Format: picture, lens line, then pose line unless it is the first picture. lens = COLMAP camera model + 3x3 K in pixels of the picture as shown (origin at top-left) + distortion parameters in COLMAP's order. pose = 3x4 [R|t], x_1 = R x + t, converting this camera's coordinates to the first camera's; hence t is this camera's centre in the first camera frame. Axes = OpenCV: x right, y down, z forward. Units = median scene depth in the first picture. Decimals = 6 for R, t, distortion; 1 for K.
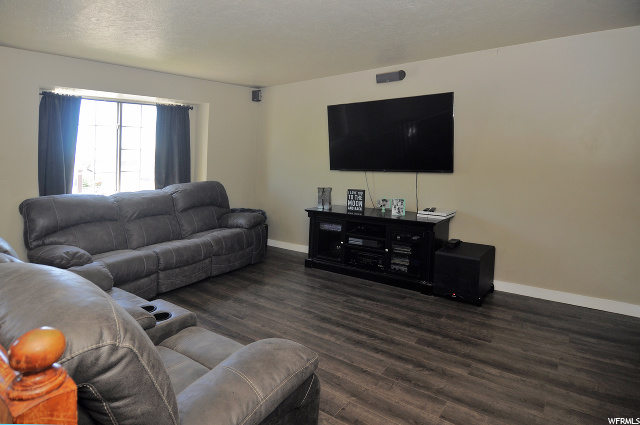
lens RADIAL K [[358.1, 0, 320.0], [0, 358.1, 212.5], [0, 0, 1]] dist [0.000342, -0.000023]
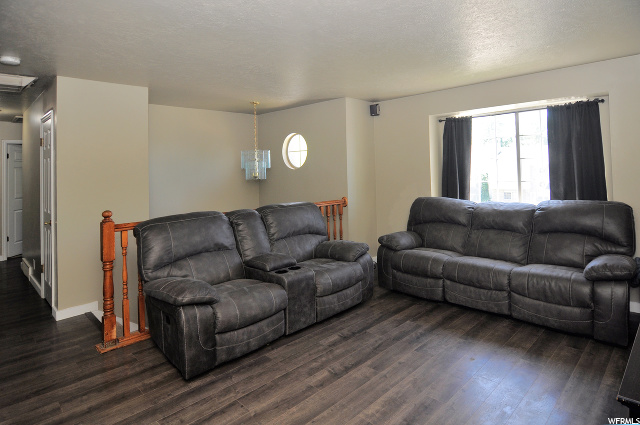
lens RADIAL K [[372.8, 0, 319.5], [0, 372.8, 184.9], [0, 0, 1]] dist [-0.006025, -0.001155]
pose [[-0.140496, 0.051870, -0.988722, 0.587085], [-0.139226, 0.987669, 0.071598, -0.116804], [0.980243, 0.147715, -0.131542, 0.682357]]
